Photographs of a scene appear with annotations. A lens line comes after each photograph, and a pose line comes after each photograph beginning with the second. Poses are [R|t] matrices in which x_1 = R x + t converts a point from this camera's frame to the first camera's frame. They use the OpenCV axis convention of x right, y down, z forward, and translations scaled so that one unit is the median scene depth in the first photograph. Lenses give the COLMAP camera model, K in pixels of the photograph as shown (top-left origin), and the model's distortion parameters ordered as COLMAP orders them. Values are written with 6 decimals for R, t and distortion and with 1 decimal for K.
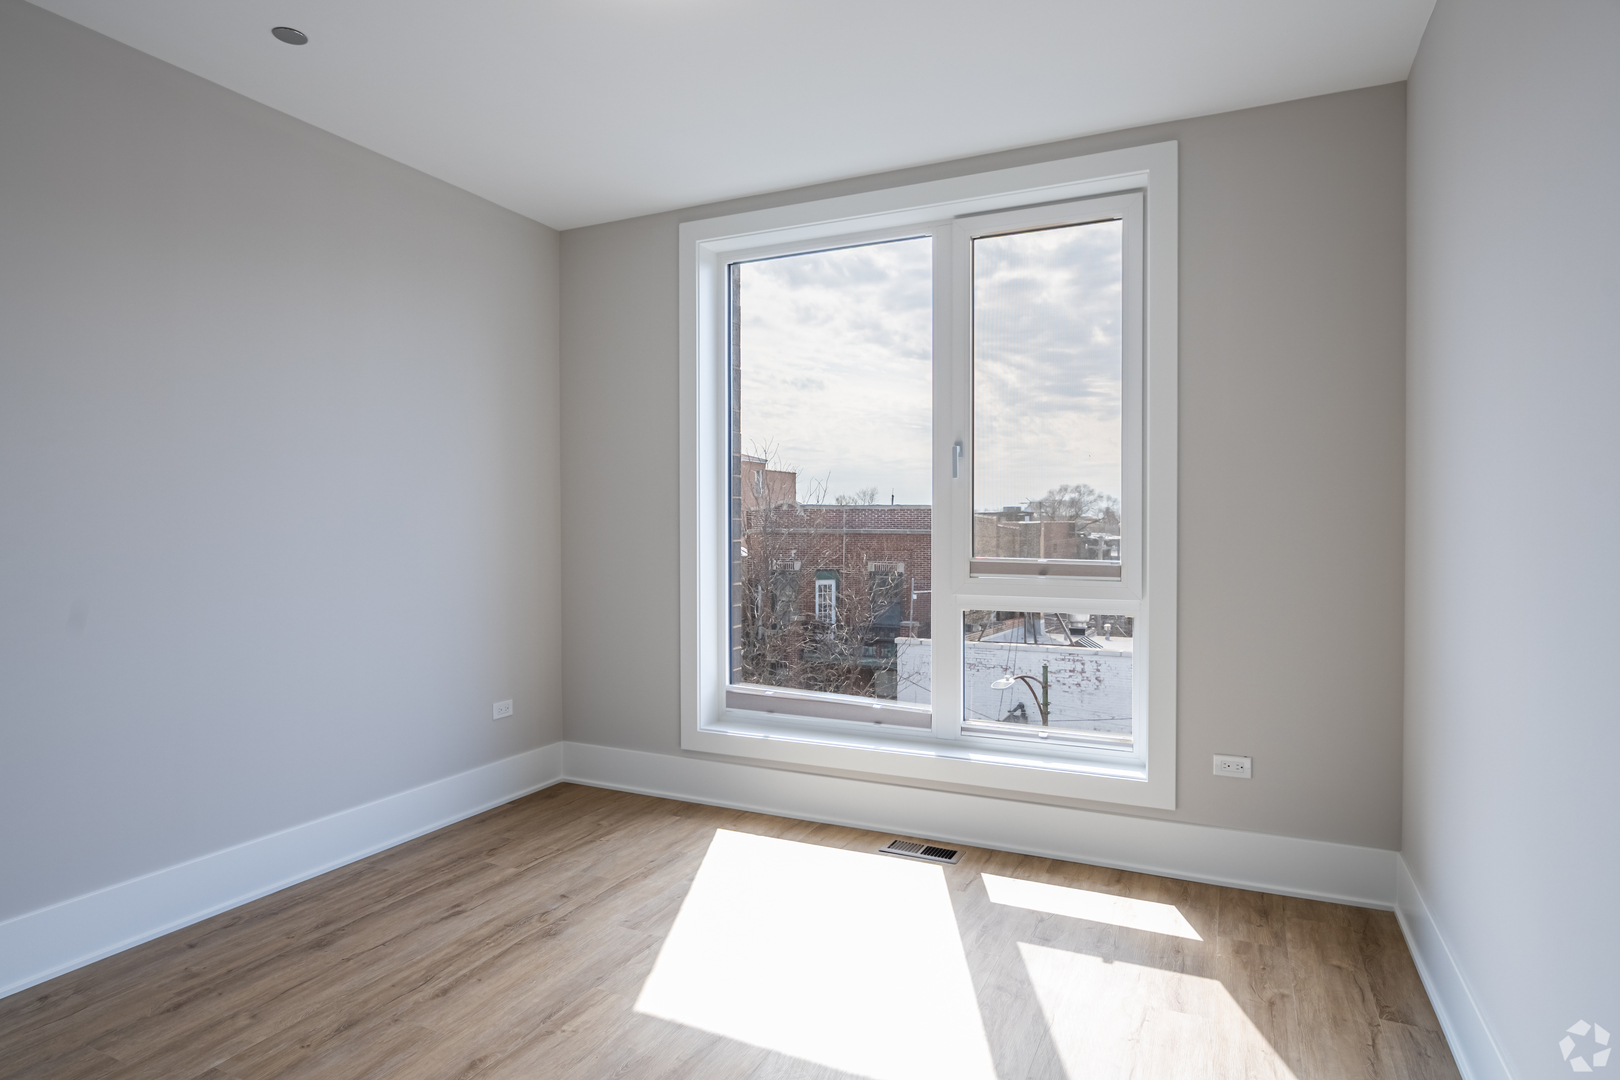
lens RADIAL K [[859.5, 0, 805.1], [0, 859.5, 531.5], [0, 0, 1]] dist [0.005366, 0.001423]
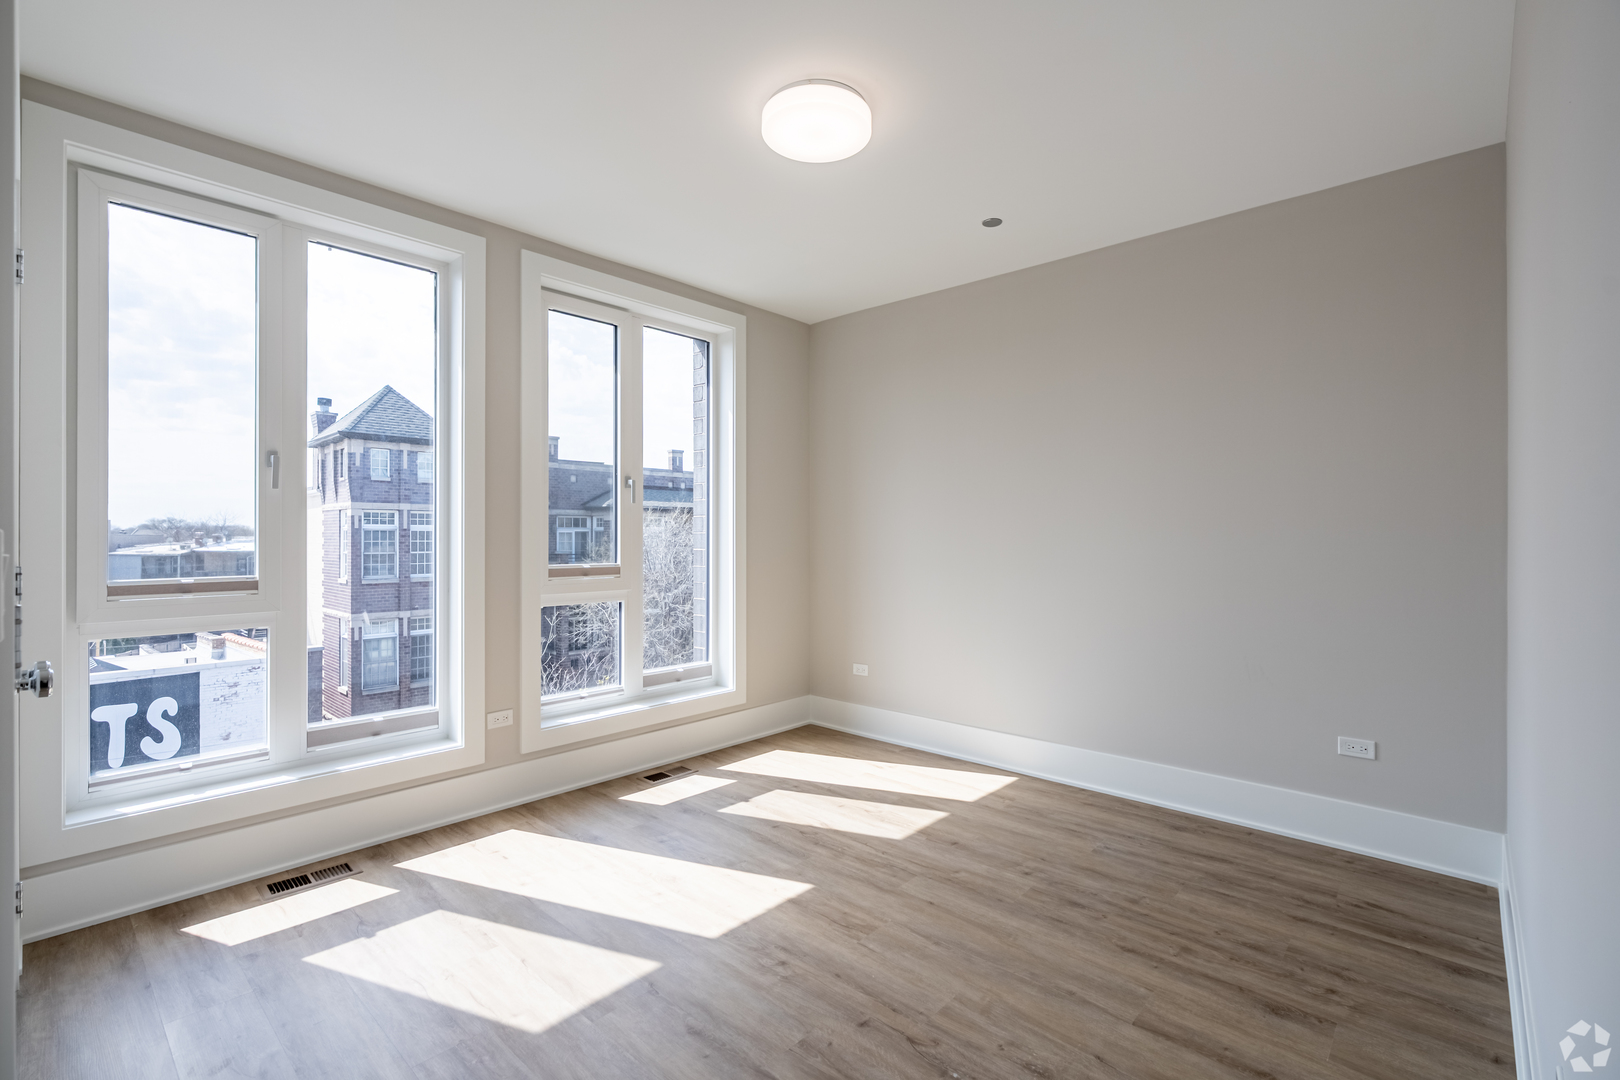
lens RADIAL K [[736.1, 0, 804.4], [0, 736.1, 537.5], [0, 0, 1]] dist [-0.002411, -0.000257]
pose [[0.314758, -0.001562, 0.949171, -0.677186], [0.010156, 0.999947, -0.001722, -0.003042], [-0.949118, 0.010182, 0.314757, 0.305748]]
